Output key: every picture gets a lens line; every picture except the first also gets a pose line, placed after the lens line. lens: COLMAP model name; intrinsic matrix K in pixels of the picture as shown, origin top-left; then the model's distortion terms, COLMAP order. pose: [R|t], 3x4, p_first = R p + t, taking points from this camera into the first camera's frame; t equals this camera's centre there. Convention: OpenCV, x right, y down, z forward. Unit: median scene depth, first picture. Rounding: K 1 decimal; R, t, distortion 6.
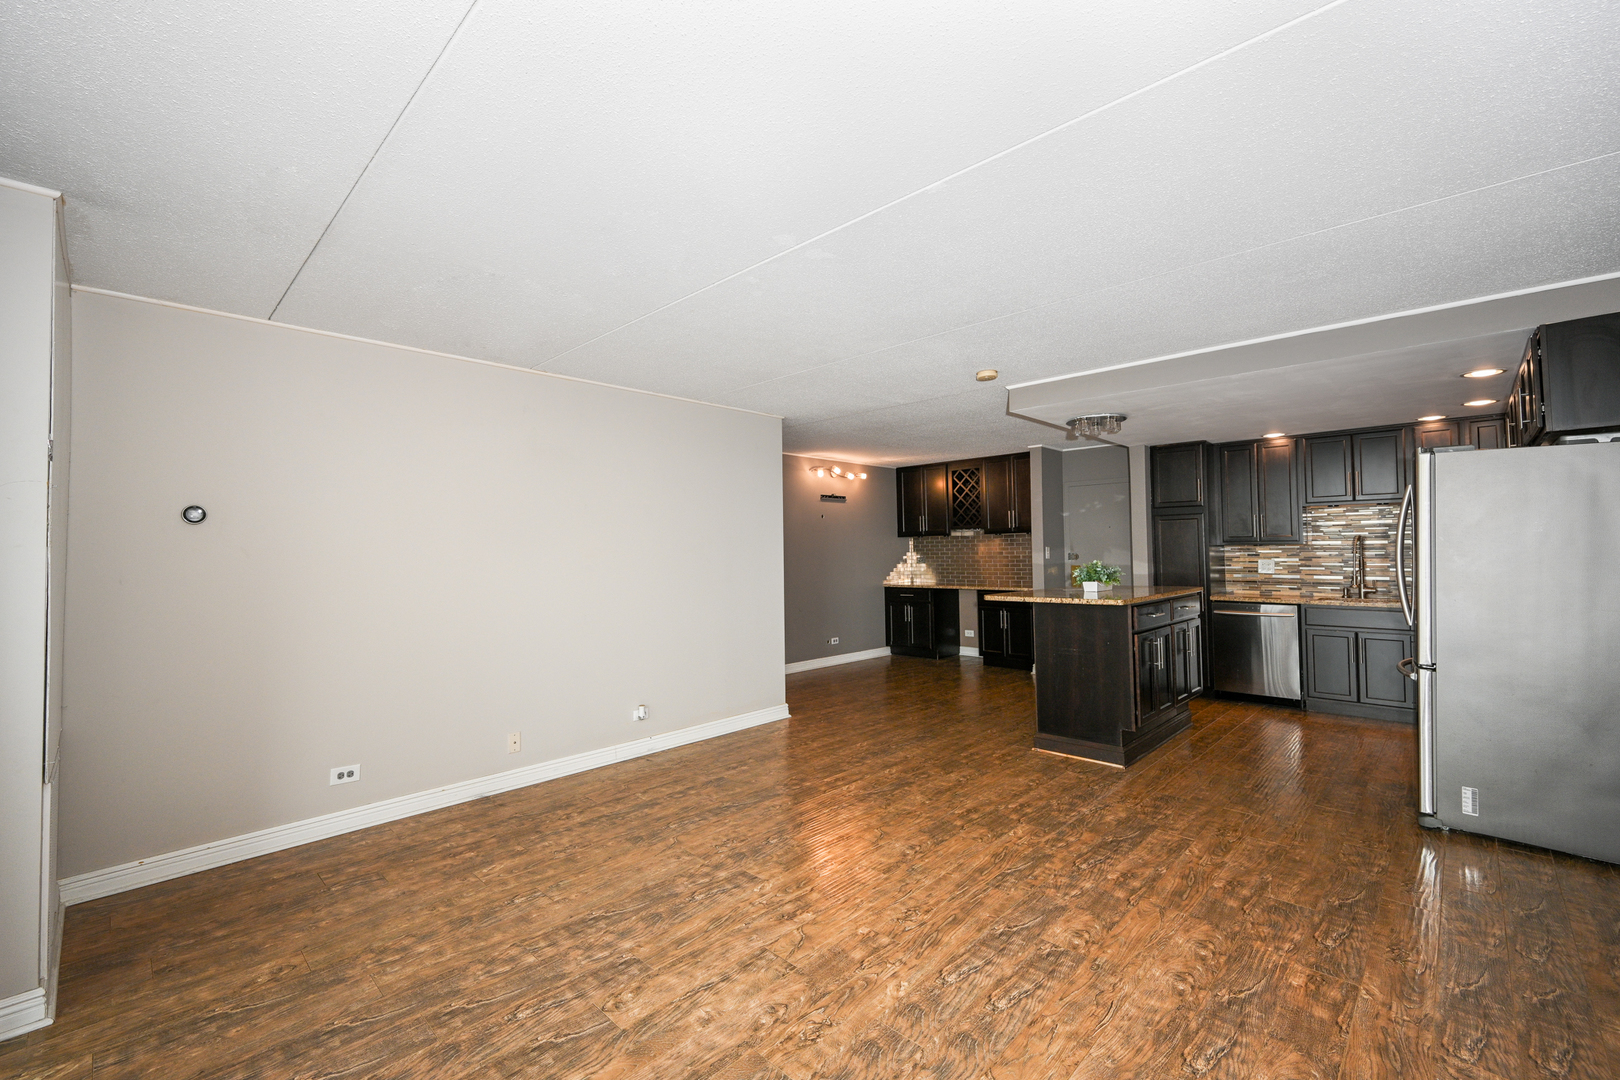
lens RADIAL K [[670.5, 0, 810.0], [0, 670.5, 540.0], [0, 0, 1]] dist [-0.000480, -0.000211]
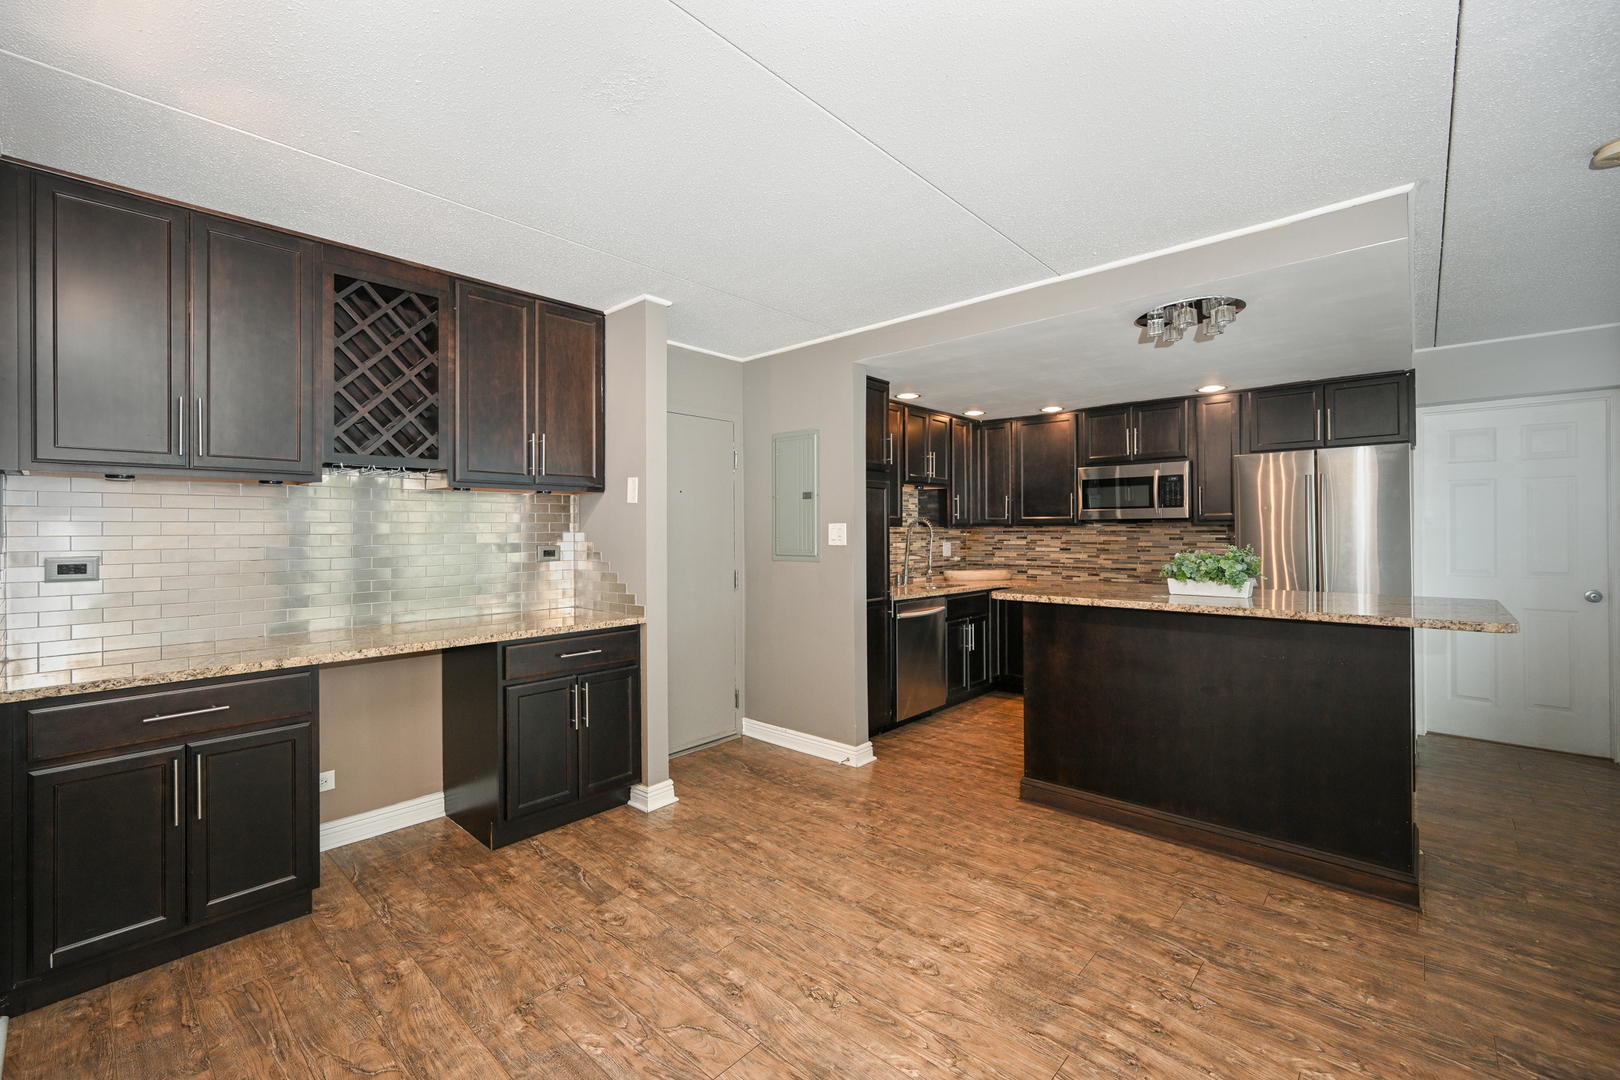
lens RADIAL K [[673.9, 0, 773.0], [0, 673.9, 528.2], [0, 0, 1]] dist [-0.002901, 0.000626]
pose [[-0.001521, 0.018699, 0.999824, -0.222643], [-0.013094, 0.999739, -0.018718, 0.039941], [-0.999913, -0.013120, -0.001276, 1.768289]]
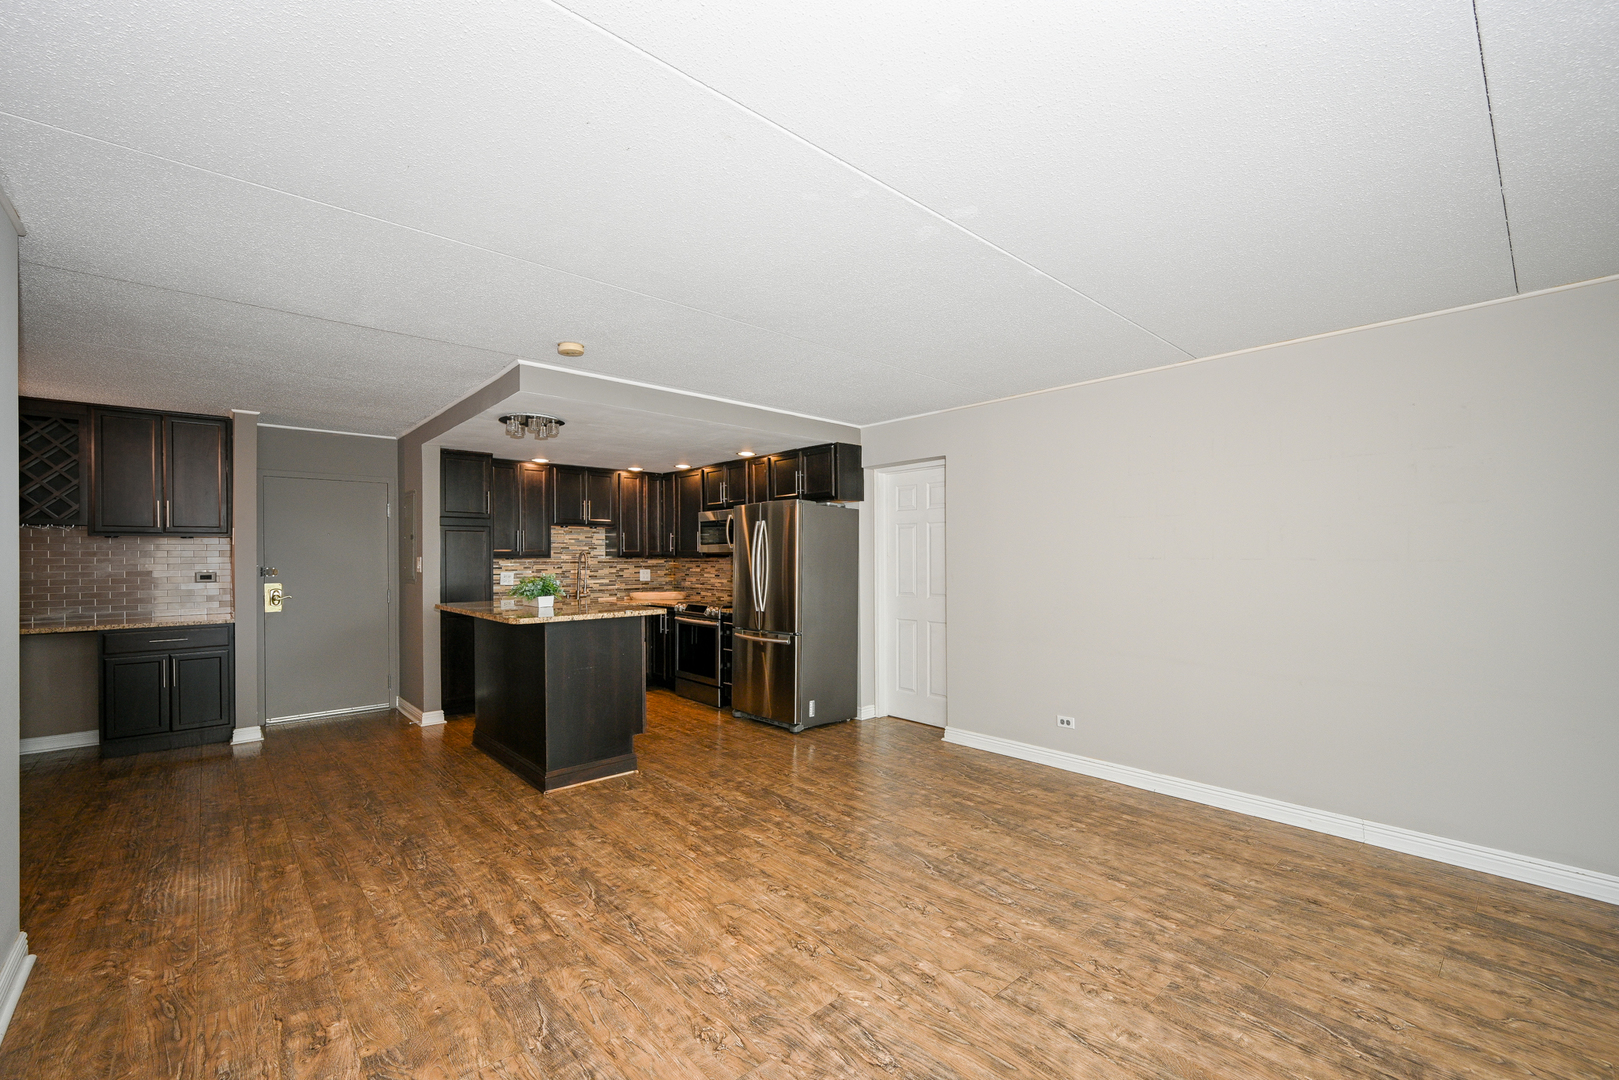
lens RADIAL K [[676.6, 0, 806.6], [0, 676.6, 550.2], [0, 0, 1]] dist [0.001195, -0.000011]
pose [[0.073540, 0.024064, 0.997002, -0.604273], [-0.015115, 0.999621, -0.023012, 0.018919], [-0.997178, -0.013377, 0.073876, 0.712965]]
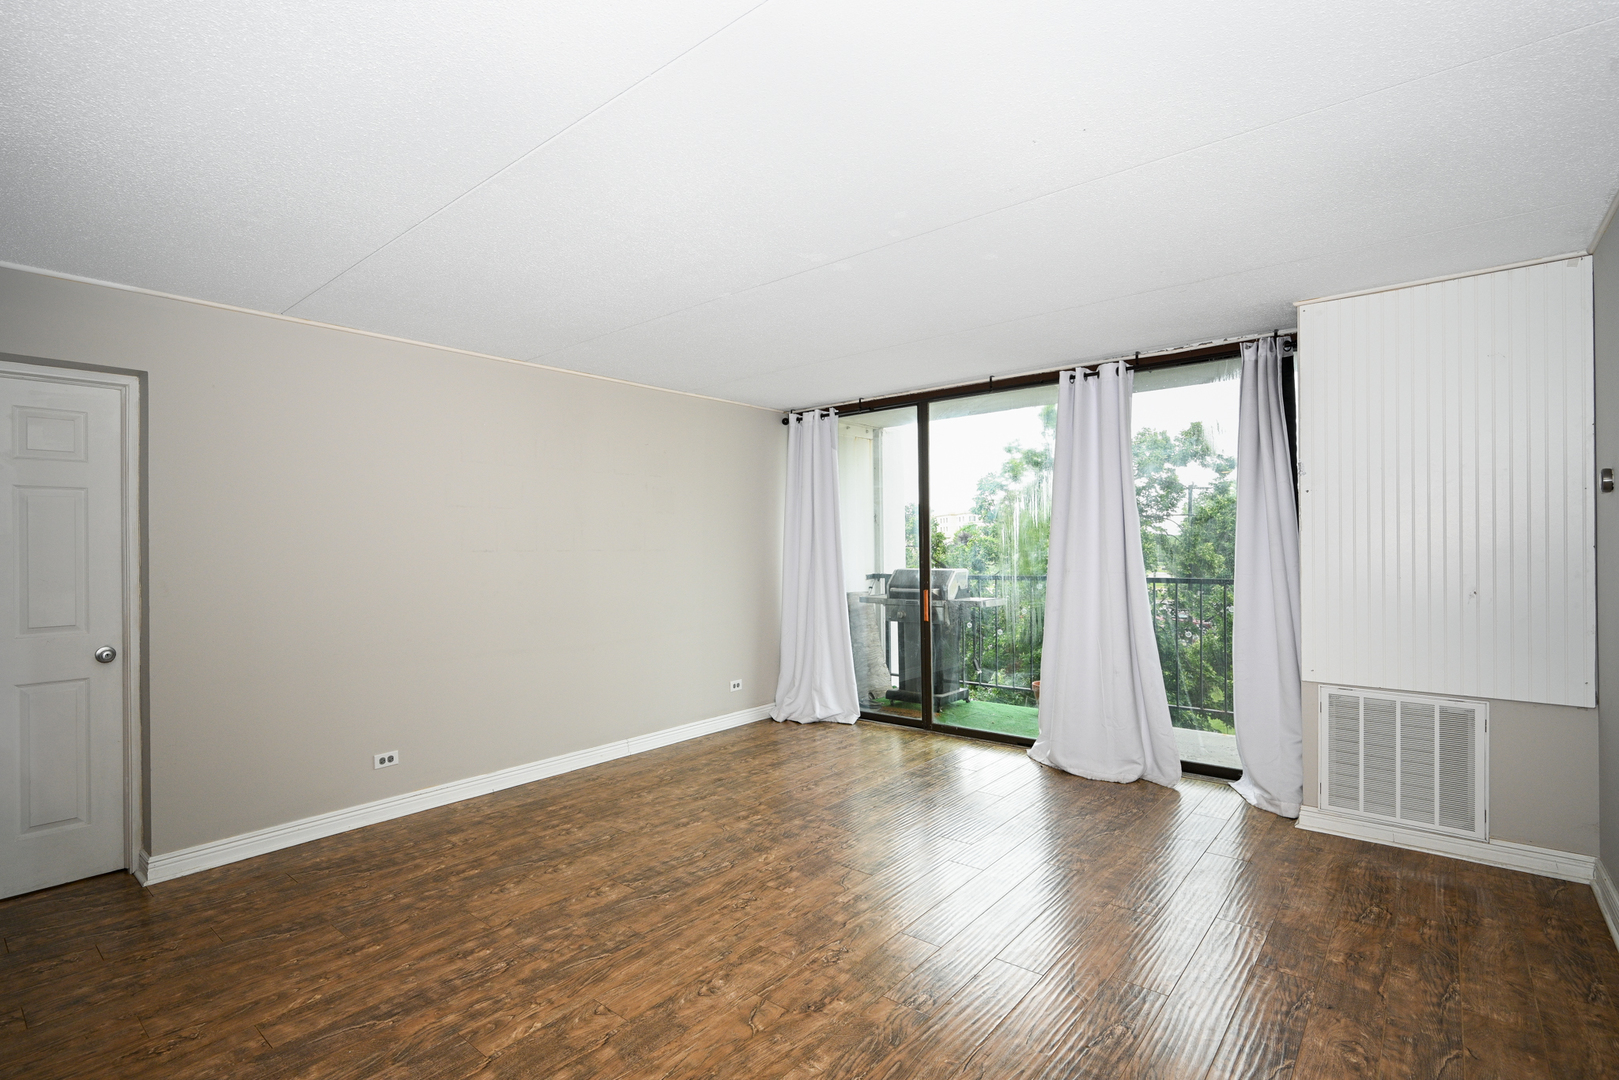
lens RADIAL K [[764.1, 0, 796.0], [0, 764.1, 548.5], [0, 0, 1]] dist [-0.001059, -0.000057]
pose [[-0.997534, 0.026924, -0.064818, 0.084283], [0.027834, 0.999526, -0.013174, 0.021919], [0.064432, -0.014946, -0.997810, 1.415635]]
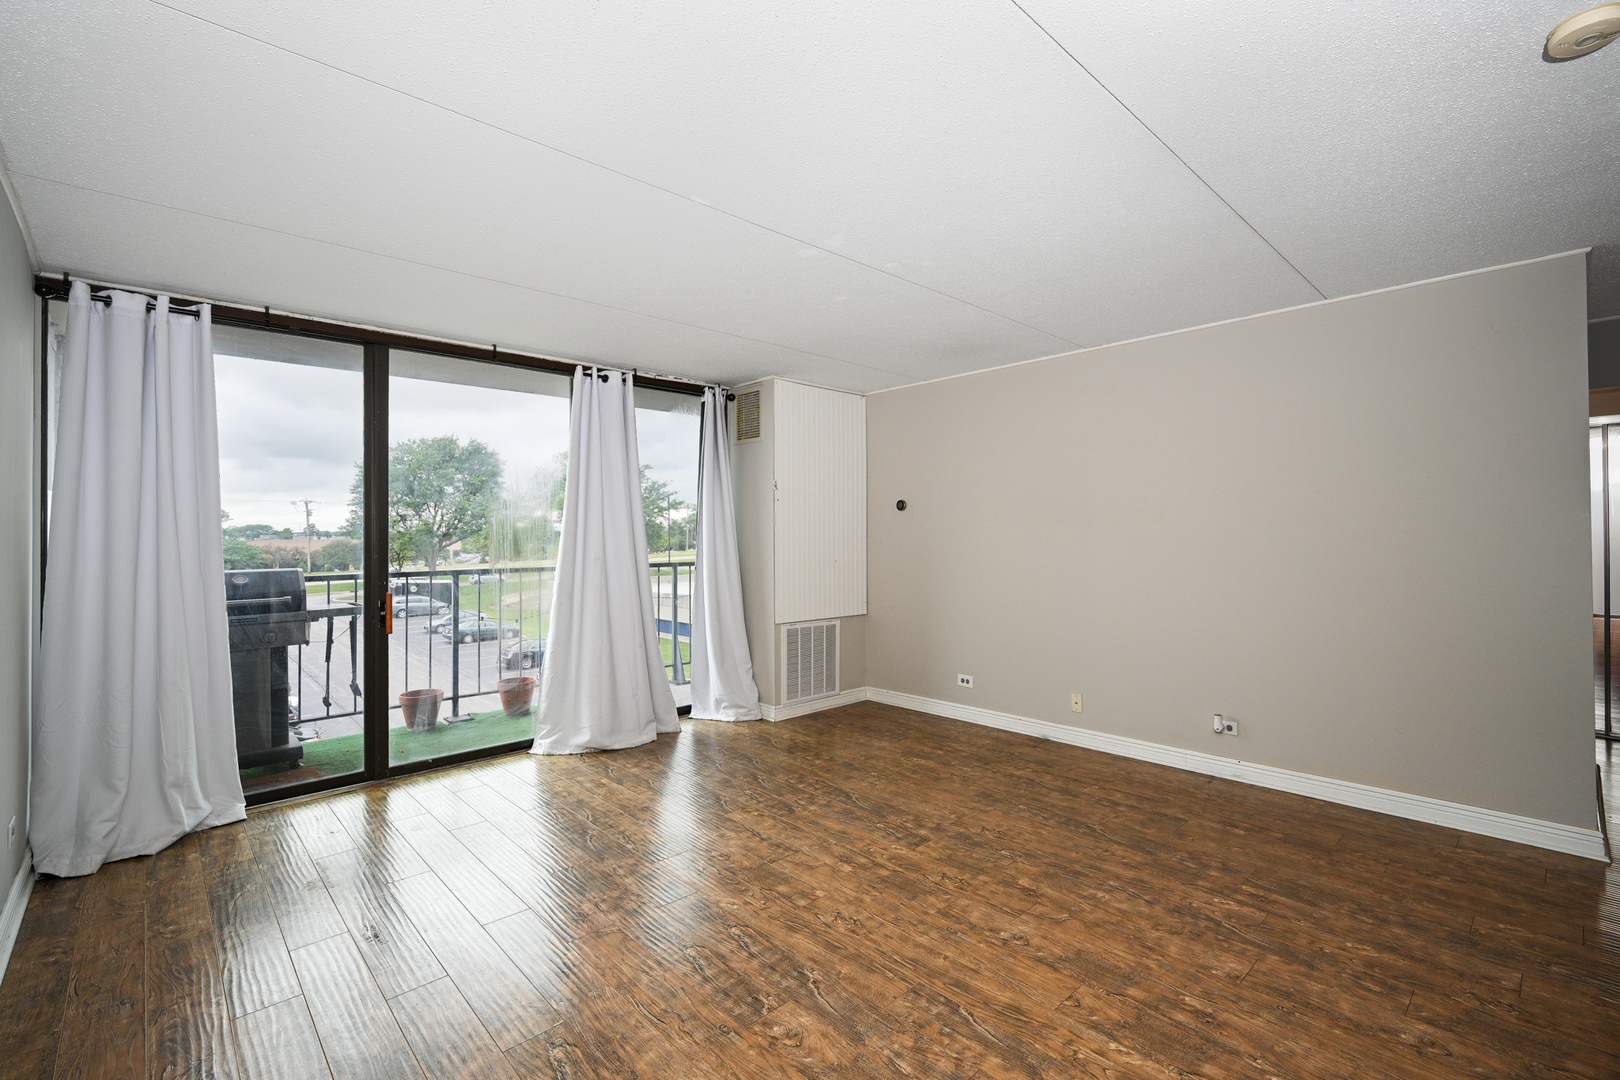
lens RADIAL K [[714.2, 0, 818.9], [0, 714.2, 522.6], [0, 0, 1]] dist [0.000165, -0.000147]
pose [[-0.043918, -0.004854, -0.999023, 0.738579], [0.025620, 0.999654, -0.005984, 0.010483], [0.998707, -0.025858, -0.043779, 0.662424]]
